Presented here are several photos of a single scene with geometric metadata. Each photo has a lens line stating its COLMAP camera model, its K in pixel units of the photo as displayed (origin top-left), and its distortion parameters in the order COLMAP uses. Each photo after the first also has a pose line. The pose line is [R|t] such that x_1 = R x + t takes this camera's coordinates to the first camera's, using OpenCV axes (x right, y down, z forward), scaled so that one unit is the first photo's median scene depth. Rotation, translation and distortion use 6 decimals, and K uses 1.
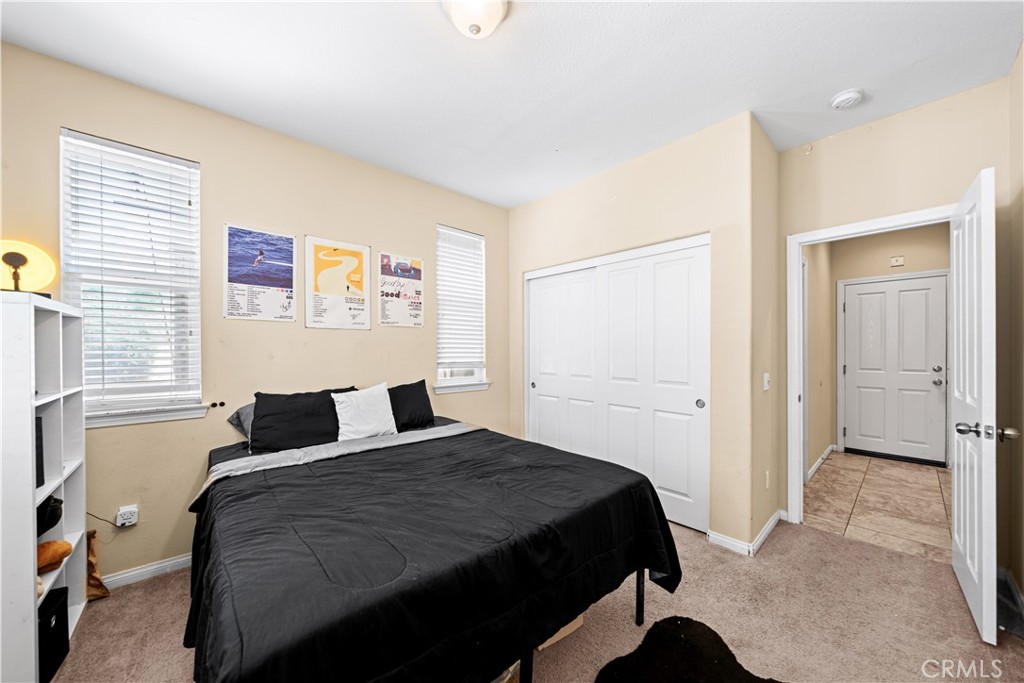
lens RADIAL K [[371.1, 0, 508.3], [0, 371.1, 347.3], [0, 0, 1]] dist [-0.003354, -0.000032]
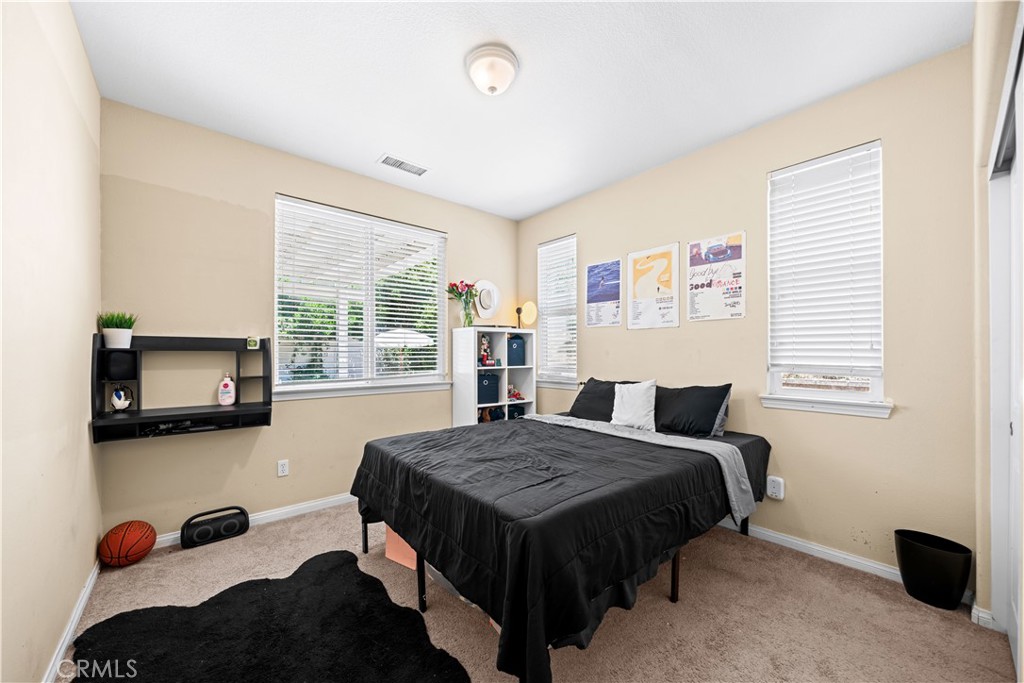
lens RADIAL K [[371.1, 0, 507.6], [0, 371.1, 350.7], [0, 0, 1]] dist [-0.003354, -0.000032]
pose [[-0.029794, -0.005845, -0.999539, 0.671121], [0.002867, 0.999978, -0.005933, 0.022203], [0.999552, -0.003043, -0.029777, 0.626359]]
